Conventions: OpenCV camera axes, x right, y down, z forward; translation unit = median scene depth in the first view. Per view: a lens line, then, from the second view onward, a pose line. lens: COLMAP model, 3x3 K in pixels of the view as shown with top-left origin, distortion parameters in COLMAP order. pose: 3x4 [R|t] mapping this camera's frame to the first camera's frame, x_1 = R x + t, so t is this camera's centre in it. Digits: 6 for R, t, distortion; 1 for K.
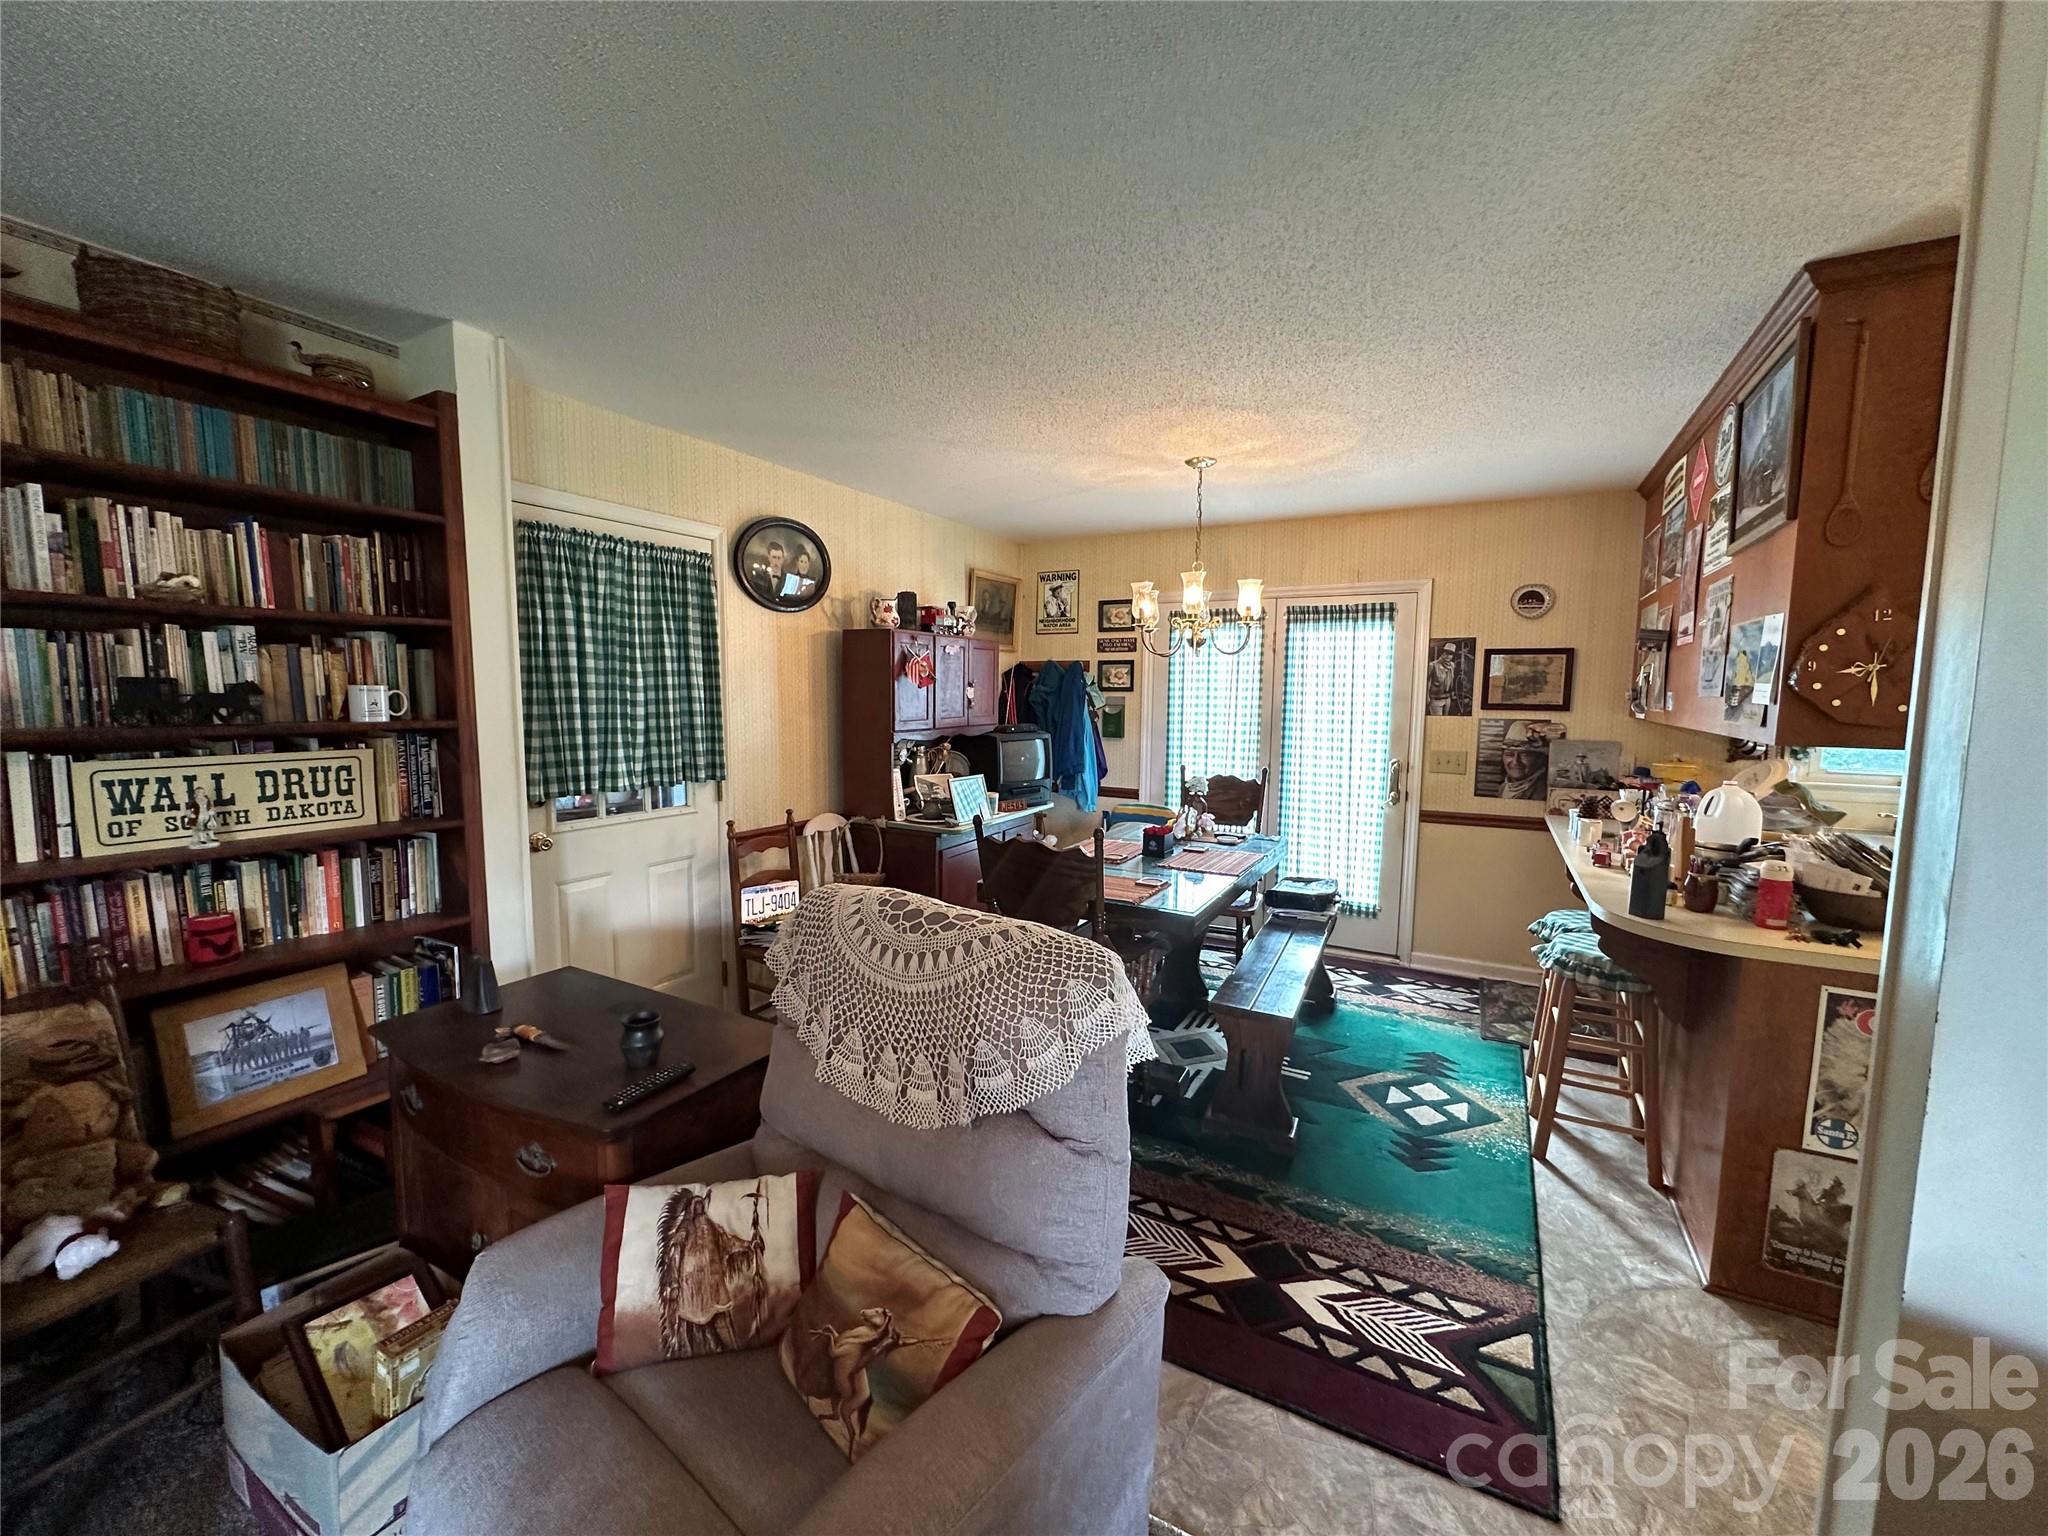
lens RADIAL K [[816.3, 0, 1026.2], [0, 816.3, 763.9], [0, 0, 1]] dist [-0.004365, 0.000084]
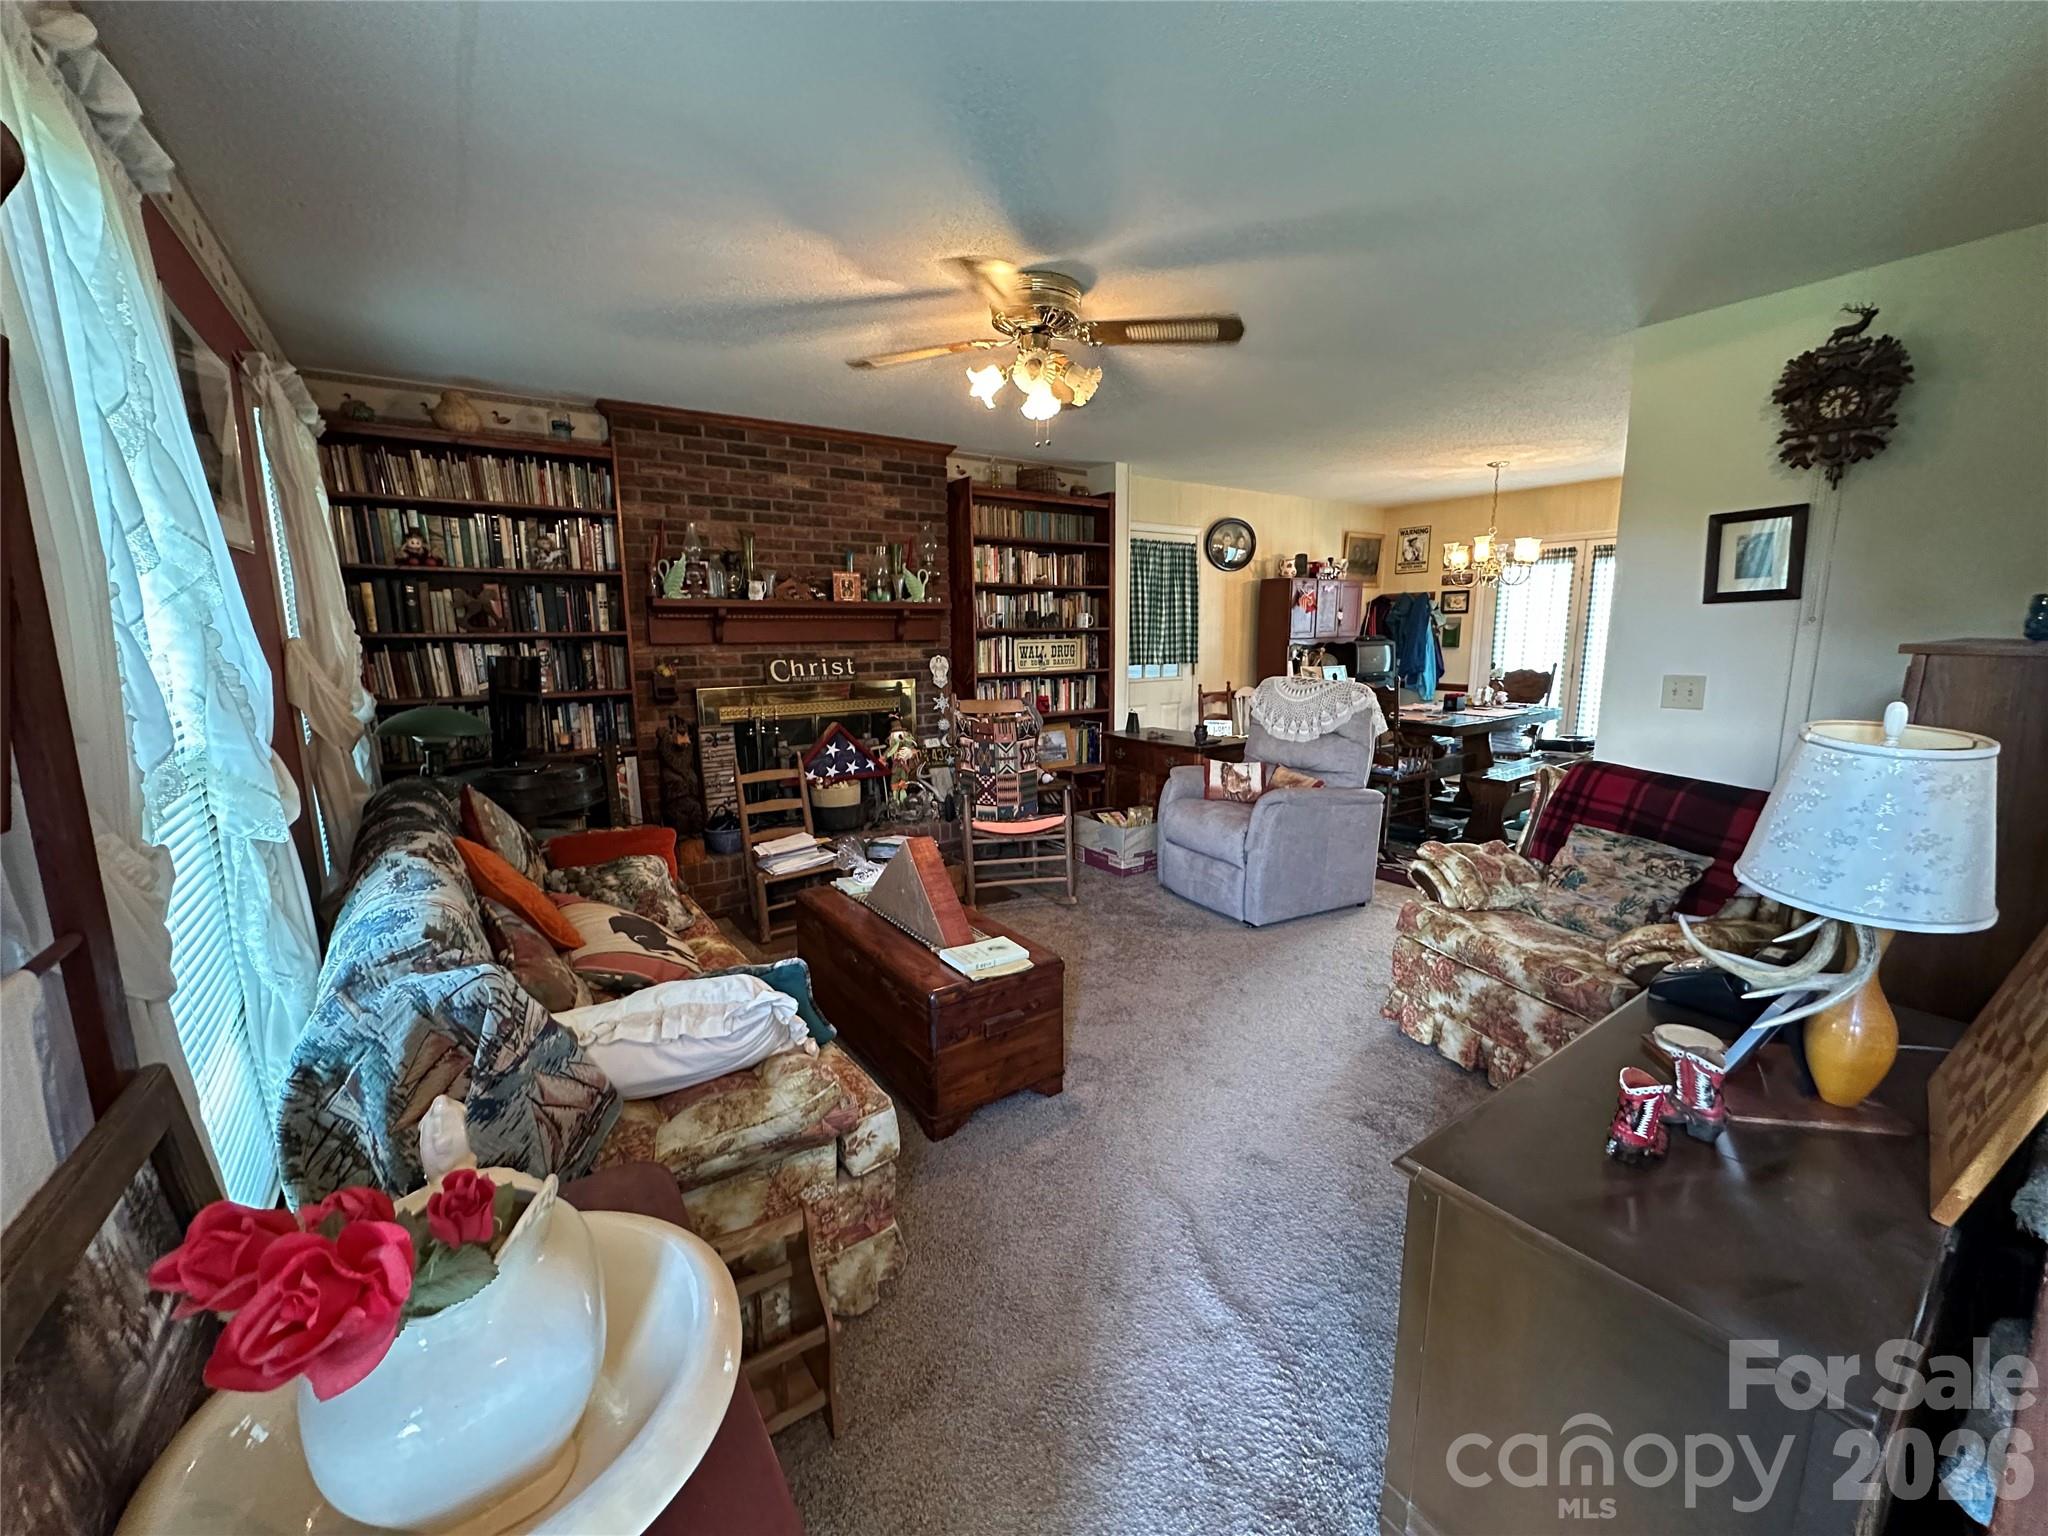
lens RADIAL K [[816.3, 0, 1022.8], [0, 816.3, 763.7], [0, 0, 1]] dist [-0.004365, 0.000084]
pose [[0.897621, 0.054524, -0.437382, 0.108208], [-0.022257, 0.996660, 0.078568, 0.110834], [0.440206, -0.060789, 0.895837, -0.883498]]
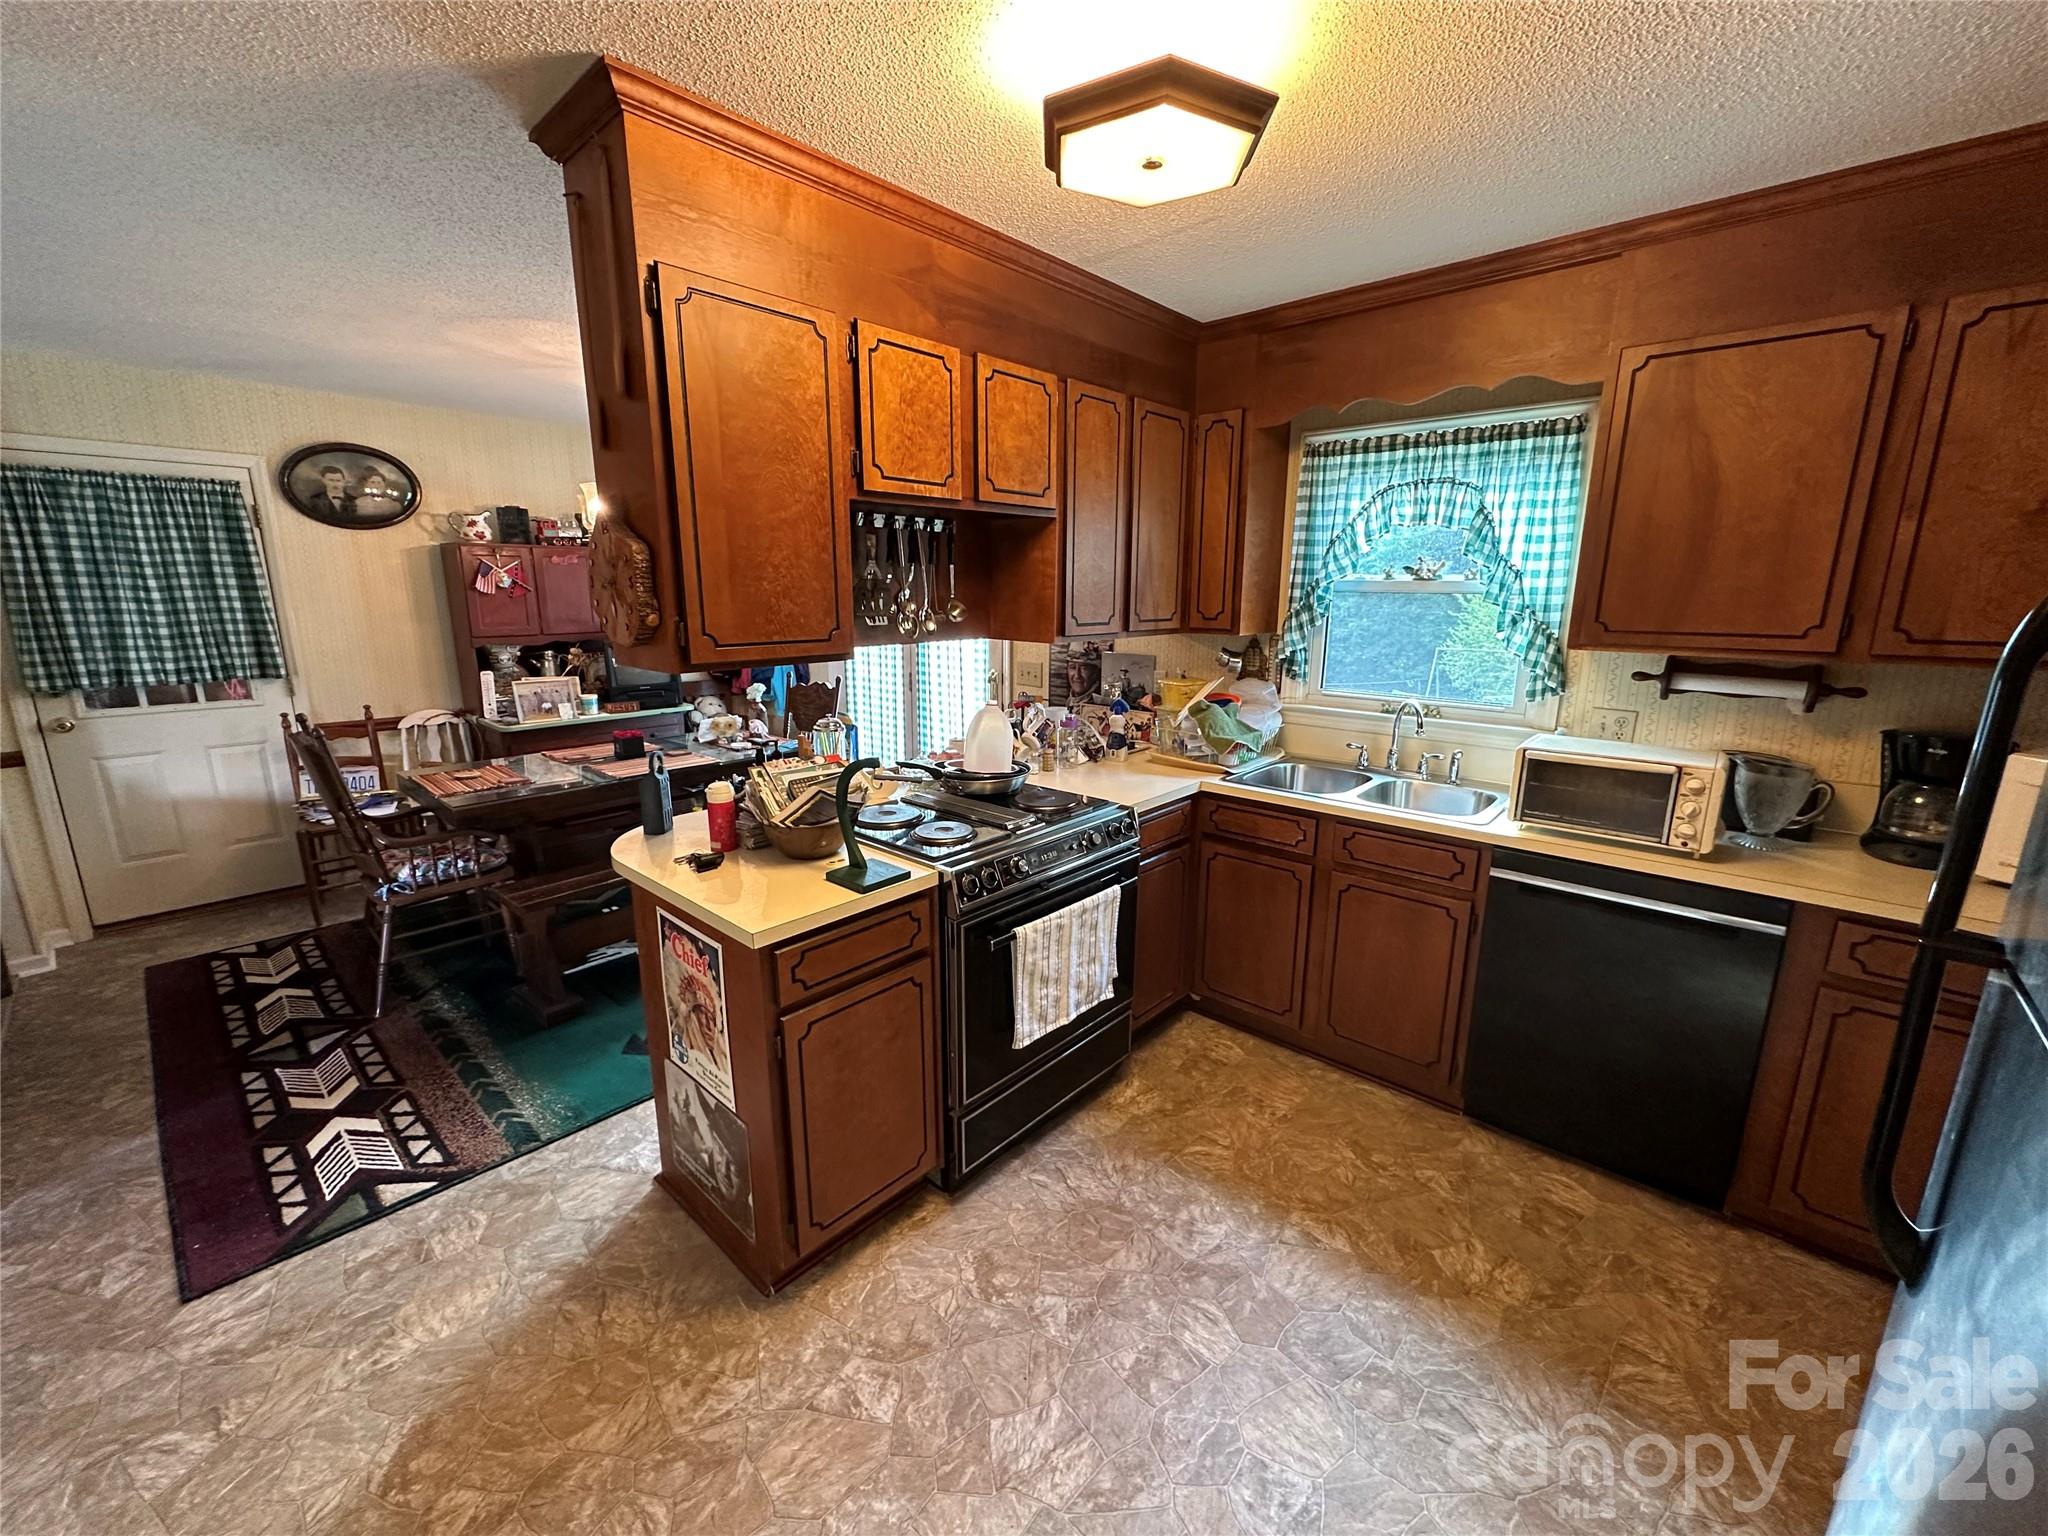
lens RADIAL K [[816.3, 0, 1029.6], [0, 816.3, 766.6], [0, 0, 1]] dist [-0.004365, 0.000084]
pose [[0.974413, 0.042774, -0.220659, 0.927861], [-0.016328, 0.992602, 0.120310, -0.012360], [0.224172, -0.113629, 0.967903, 0.088459]]
